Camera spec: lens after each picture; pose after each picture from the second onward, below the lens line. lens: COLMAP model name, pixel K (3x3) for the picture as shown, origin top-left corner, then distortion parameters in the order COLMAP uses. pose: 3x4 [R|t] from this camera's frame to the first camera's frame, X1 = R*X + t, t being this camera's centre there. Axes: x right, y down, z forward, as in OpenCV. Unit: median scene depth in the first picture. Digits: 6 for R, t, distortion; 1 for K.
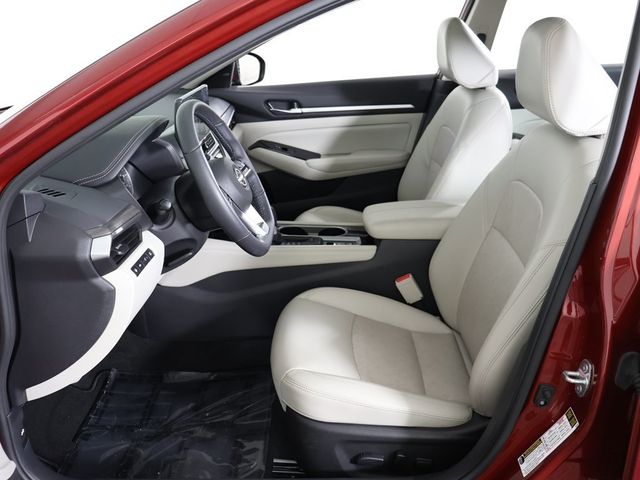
lens RADIAL K [[601.2, 0, 320.0], [0, 601.2, 240.0], [0, 0, 1]] dist [-0.022641, 0.005946]
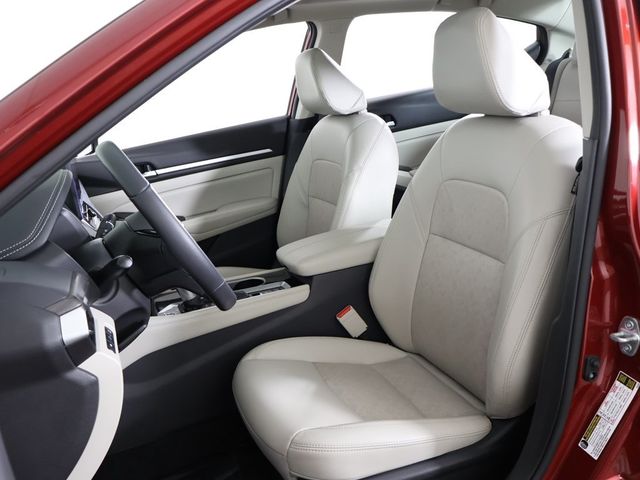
lens RADIAL K [[601.2, 0, 320.0], [0, 601.2, 240.0], [0, 0, 1]] dist [-0.022641, 0.005946]
pose [[0.922405, -0.194299, 0.333792, -0.183676], [0.233962, 0.968727, -0.082641, 0.024352], [-0.307296, 0.154323, 0.939017, 0.124413]]
